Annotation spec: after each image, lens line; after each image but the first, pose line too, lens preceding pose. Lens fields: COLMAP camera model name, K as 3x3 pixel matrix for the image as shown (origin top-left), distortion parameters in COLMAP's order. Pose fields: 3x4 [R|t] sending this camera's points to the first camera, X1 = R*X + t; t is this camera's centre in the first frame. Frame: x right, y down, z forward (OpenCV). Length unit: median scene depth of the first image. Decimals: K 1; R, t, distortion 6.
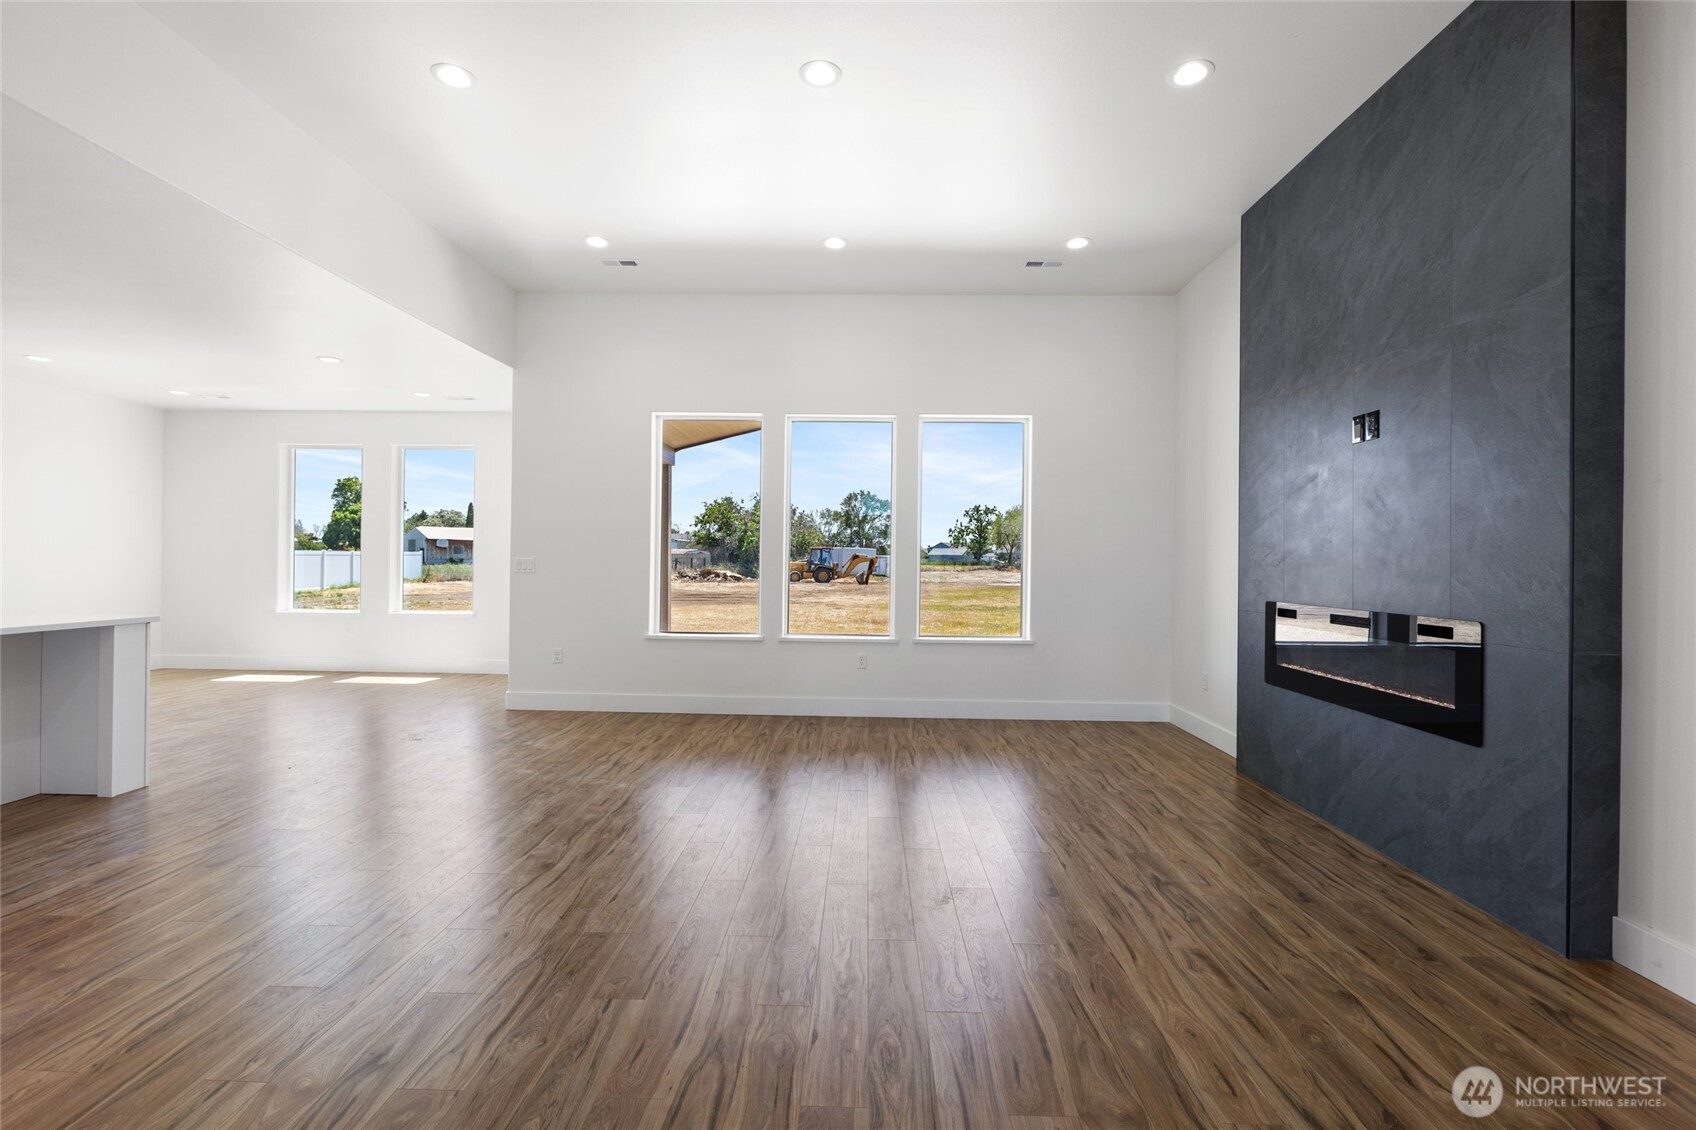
lens RADIAL K [[763.8, 0, 851.1], [0, 763.8, 558.9], [0, 0, 1]] dist [-0.003655, 0.000464]
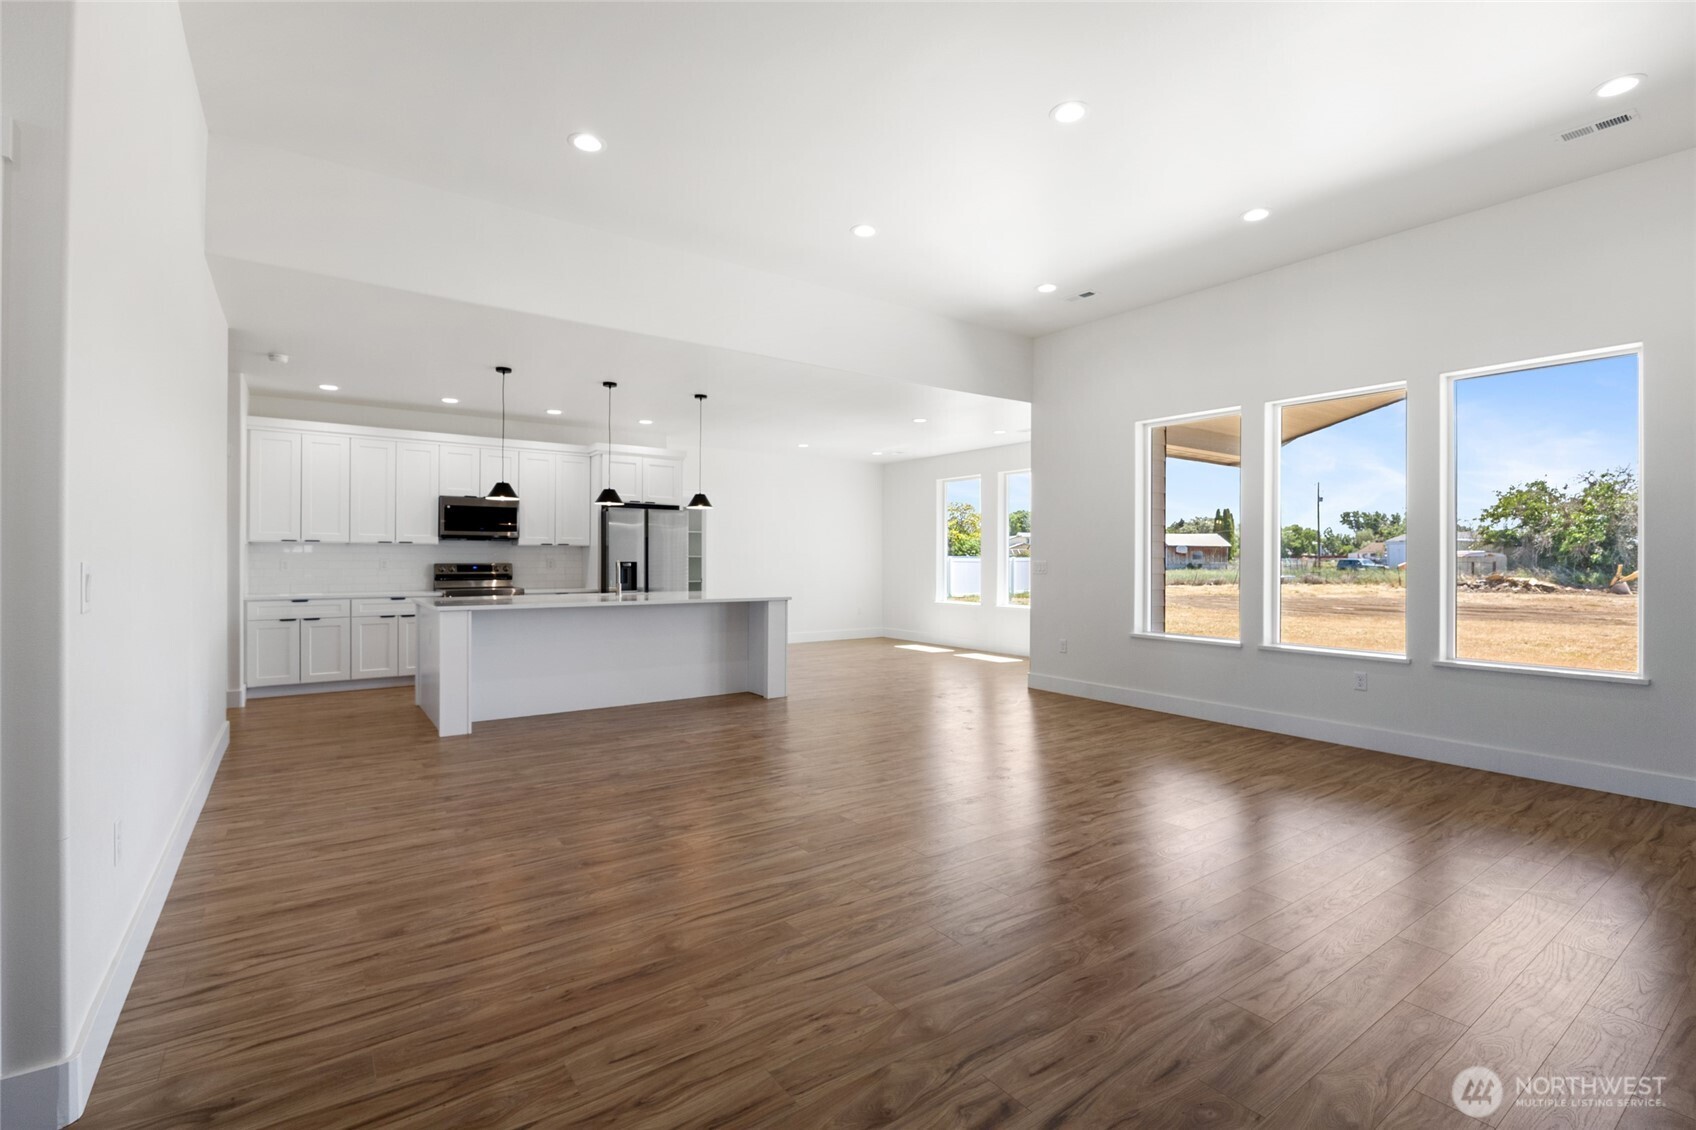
lens RADIAL K [[763.8, 0, 860.8], [0, 763.8, 558.9], [0, 0, 1]] dist [-0.003655, 0.000464]
pose [[0.612774, -0.009645, -0.790200, 0.044452], [0.003997, 0.999951, -0.009106, 0.000601], [0.790248, 0.002421, 0.612782, 0.007066]]
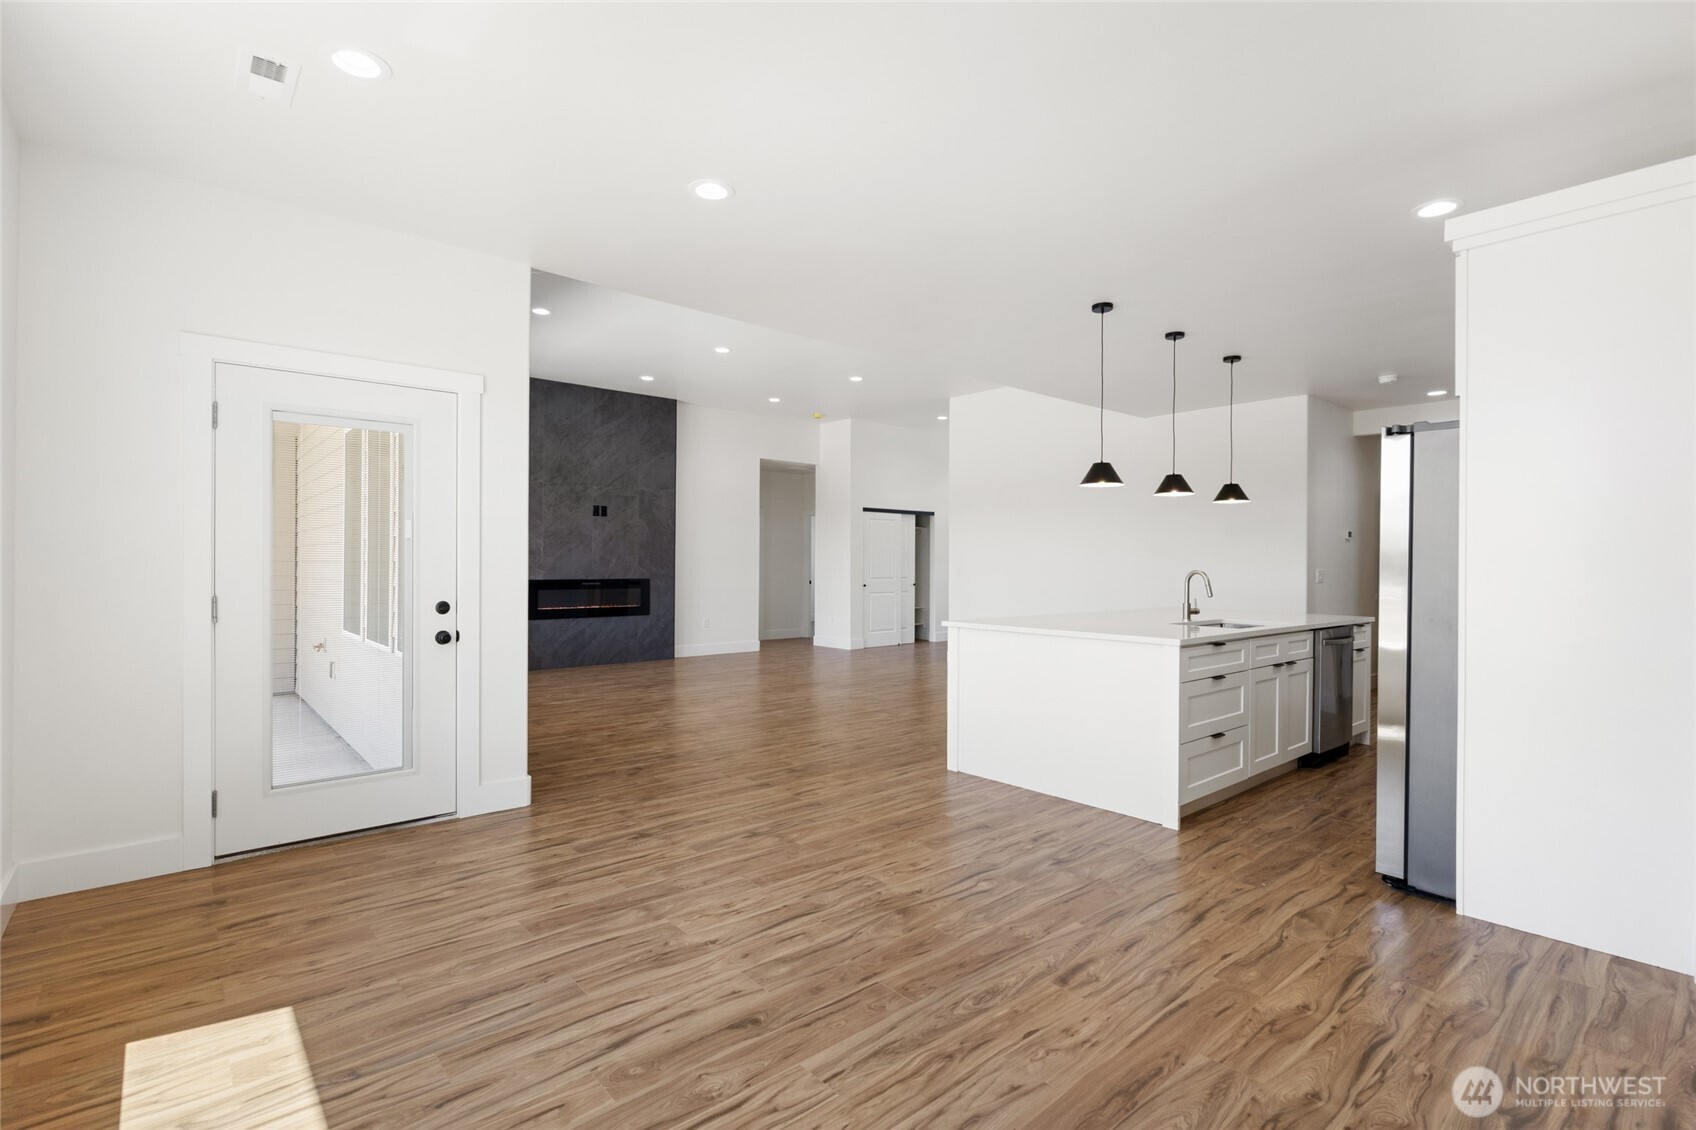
lens RADIAL K [[815.0, 0, 851.1], [0, 815.0, 560.9], [0, 0, 1]] dist [0.000403, -0.001563]
pose [[-0.676605, -0.013879, 0.736215, -0.144152], [-0.015788, 0.999866, 0.004339, -0.001629], [-0.736177, -0.008688, -0.676734, 0.162022]]
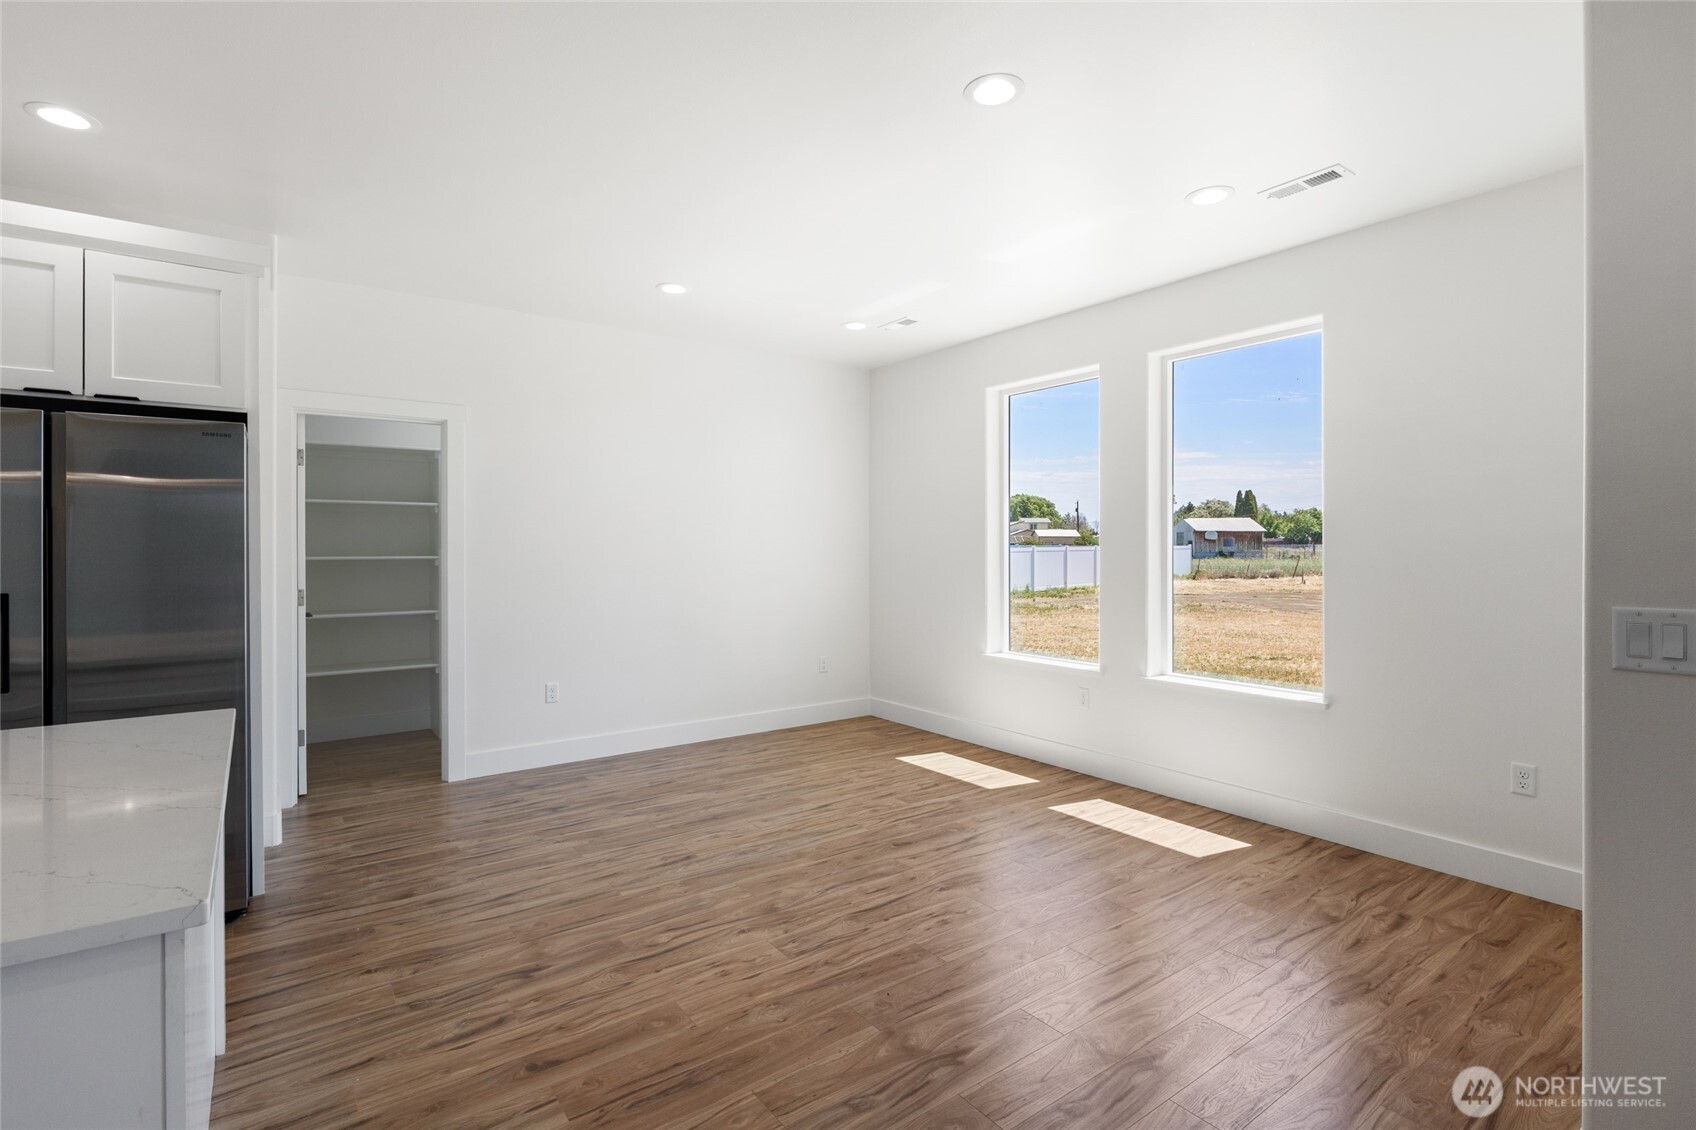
lens RADIAL K [[815.0, 0, 844.2], [0, 815.0, 551.8], [0, 0, 1]] dist [0.000403, -0.001563]
pose [[0.611223, -0.009498, -0.791401, -0.049592], [0.010503, 0.999937, -0.003889, -0.002629], [0.791388, -0.005935, 0.611285, 0.084520]]
